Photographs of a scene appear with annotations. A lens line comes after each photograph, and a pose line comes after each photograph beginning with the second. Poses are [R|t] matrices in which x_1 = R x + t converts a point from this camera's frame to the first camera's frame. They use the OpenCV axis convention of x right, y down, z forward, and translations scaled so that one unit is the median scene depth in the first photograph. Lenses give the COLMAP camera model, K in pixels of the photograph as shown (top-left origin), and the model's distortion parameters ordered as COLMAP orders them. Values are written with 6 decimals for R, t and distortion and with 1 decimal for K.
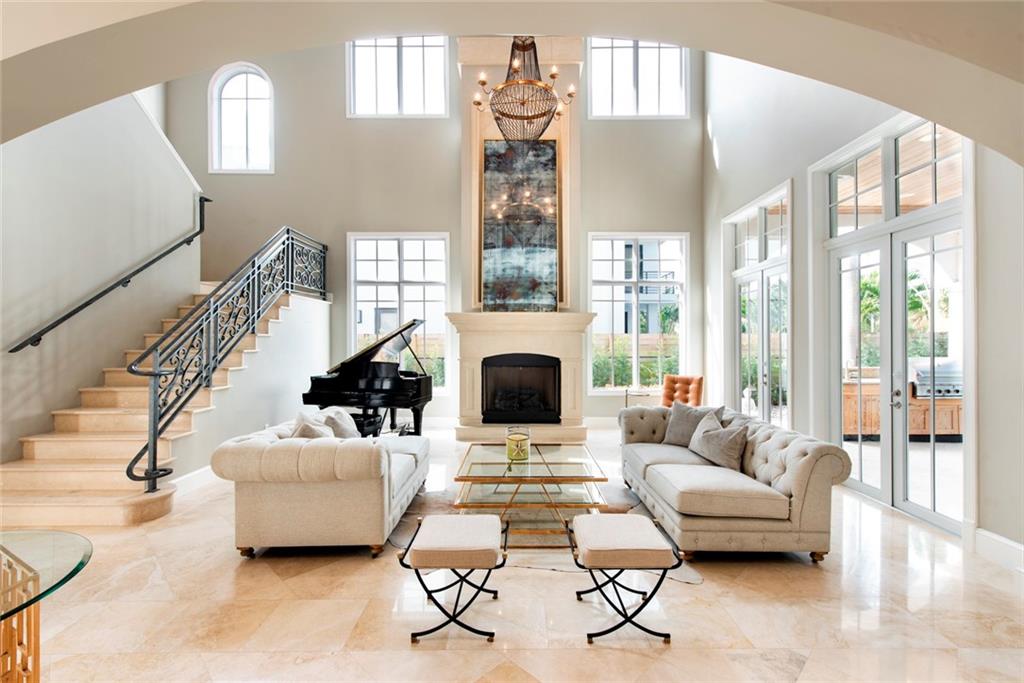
lens RADIAL K [[453.4, 0, 514.0], [0, 453.4, 345.6], [0, 0, 1]] dist [0.000774, -0.002909]
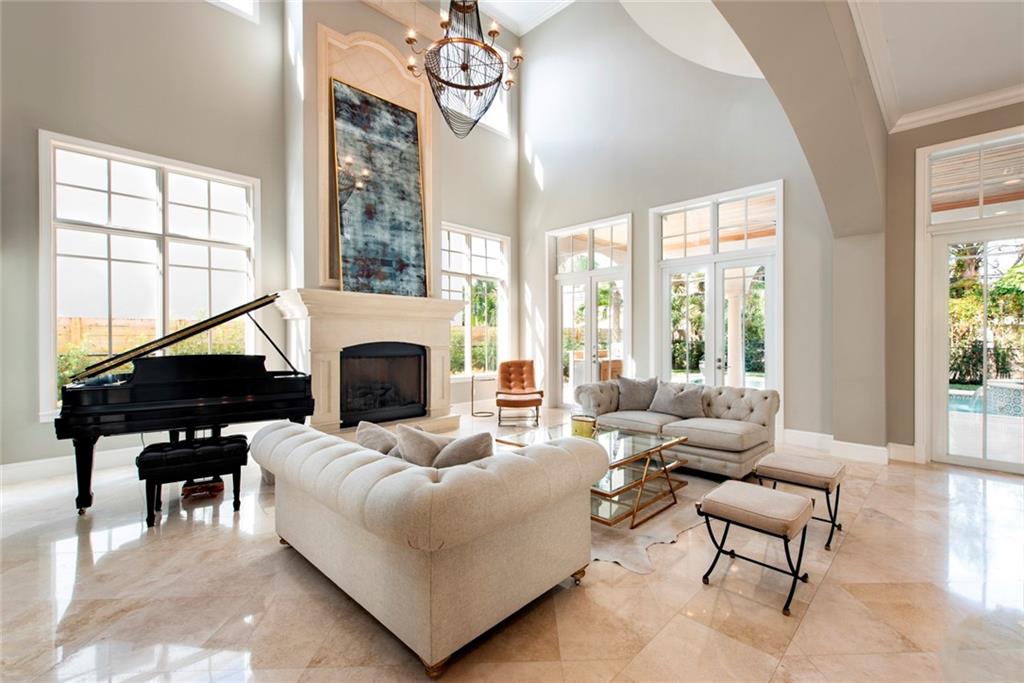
lens RADIAL K [[422.5, 0, 538.1], [0, 422.5, 339.1], [0, 0, 1]] dist [0.017282, -0.000349]
pose [[0.687993, -0.002971, 0.725711, -0.379421], [0.005575, 0.999984, -0.001192, 0.014365], [-0.725696, 0.004866, 0.687999, 0.222100]]
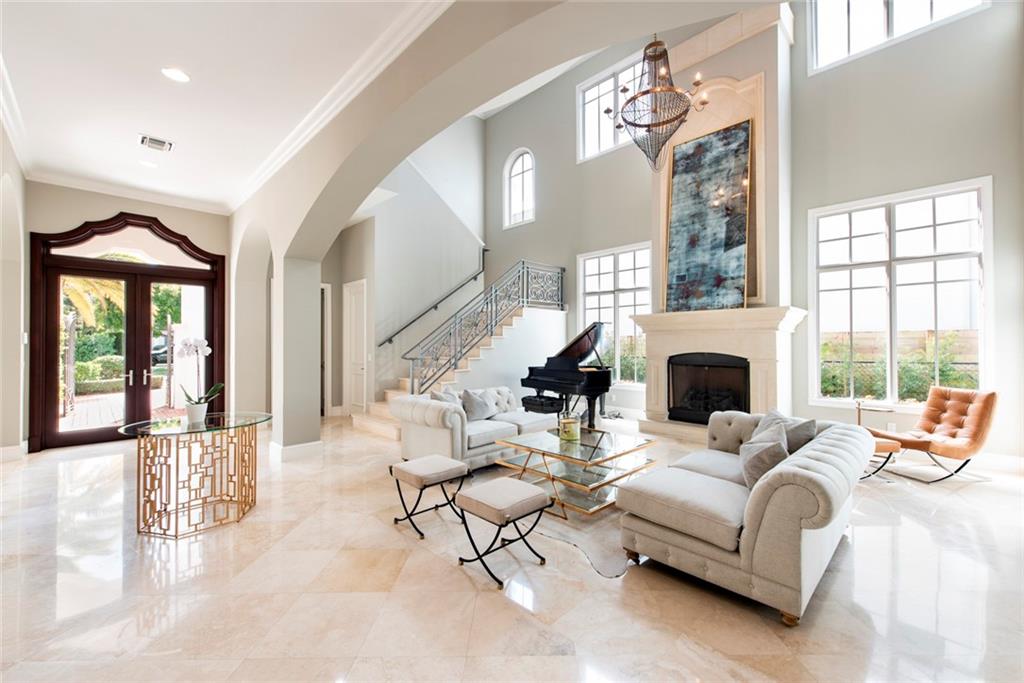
lens RADIAL K [[405.8, 0, 504.9], [0, 405.8, 343.1], [0, 0, 1]] dist [0.012324, -0.003835]
pose [[0.702998, -0.002504, -0.711188, 0.336119], [-0.006522, 0.999929, -0.009967, 0.007896], [0.711162, 0.011645, 0.702932, 0.078029]]
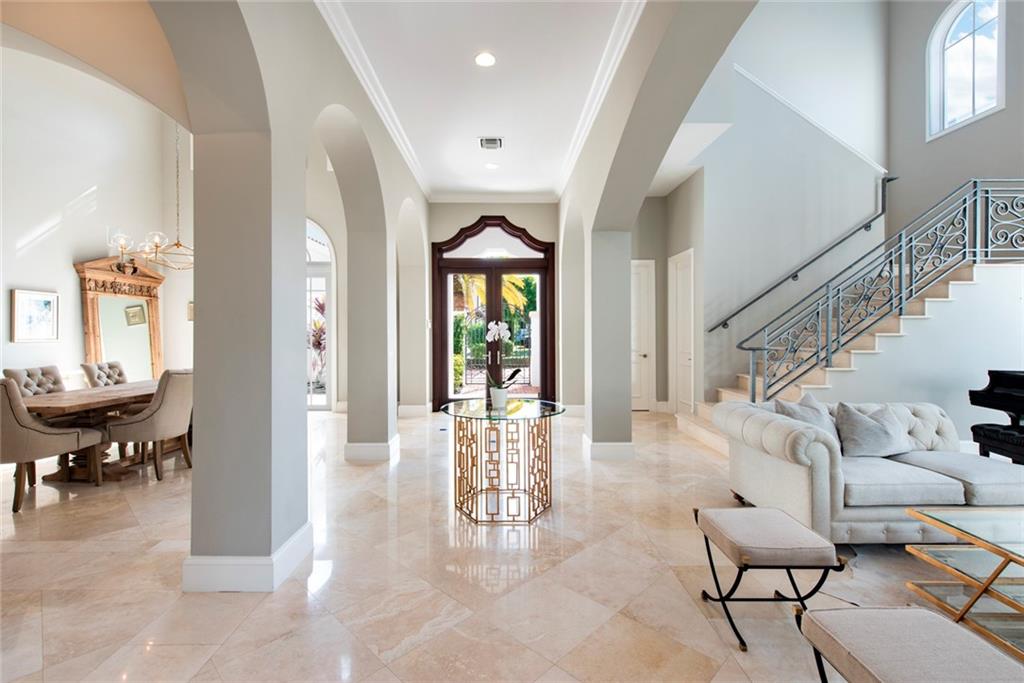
lens RADIAL K [[453.4, 0, 505.6], [0, 453.4, 331.3], [0, 0, 1]] dist [0.000774, -0.002909]
pose [[0.027920, 0.003348, -0.999605, 0.254566], [-0.011706, 0.999927, 0.003022, 0.009432], [0.999542, 0.011617, 0.027957, 0.156213]]
